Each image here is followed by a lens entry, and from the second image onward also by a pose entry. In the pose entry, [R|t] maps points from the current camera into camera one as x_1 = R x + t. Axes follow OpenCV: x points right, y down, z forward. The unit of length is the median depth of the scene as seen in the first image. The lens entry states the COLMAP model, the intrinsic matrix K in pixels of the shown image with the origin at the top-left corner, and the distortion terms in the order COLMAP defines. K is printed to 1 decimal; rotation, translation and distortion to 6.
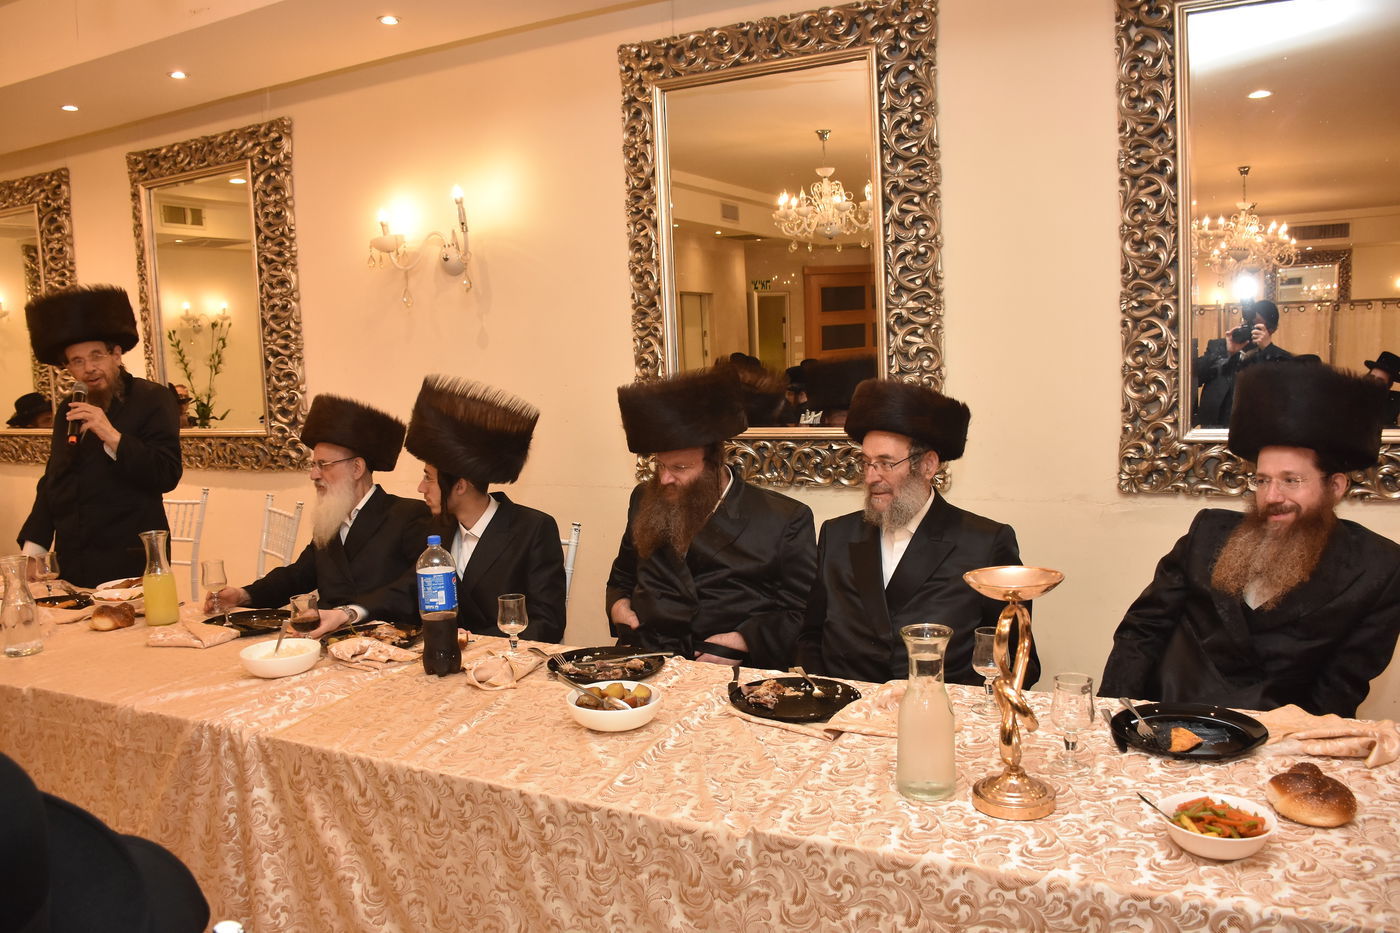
lens RADIAL K [[1104.2, 0, 693.1], [0, 1104.2, 482.2], [0, 0, 1]] dist [-0.154812, 0.108640]
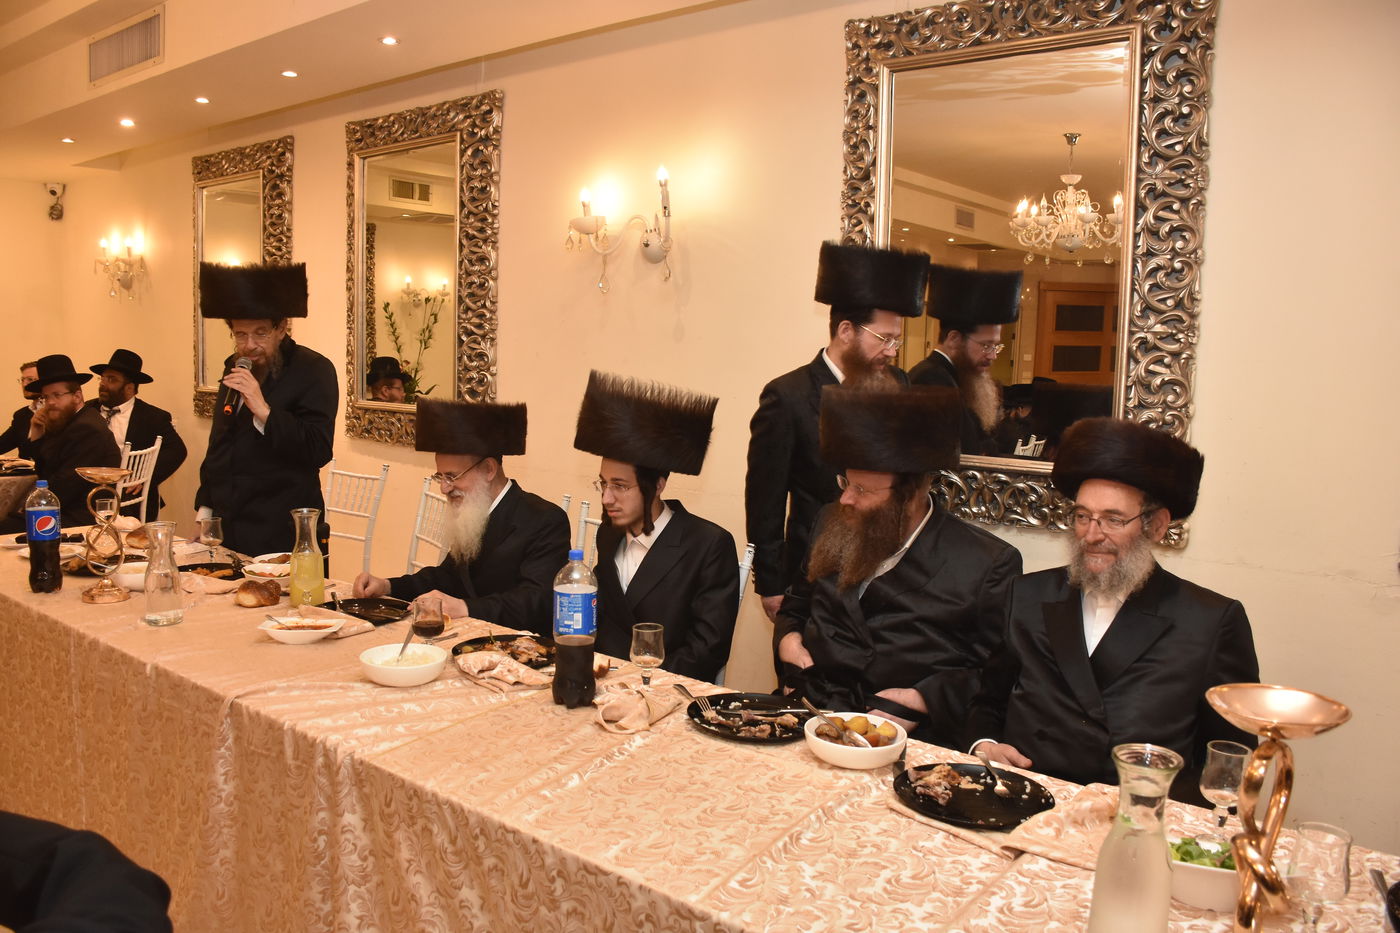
lens RADIAL K [[1104.2, 0, 693.1], [0, 1104.2, 482.2], [0, 0, 1]] dist [-0.154812, 0.108640]
pose [[0.977081, 0.091425, -0.192232, 0.015107], [-0.091672, 0.995760, 0.007625, -0.015227], [0.192115, 0.010172, 0.981320, 0.103435]]
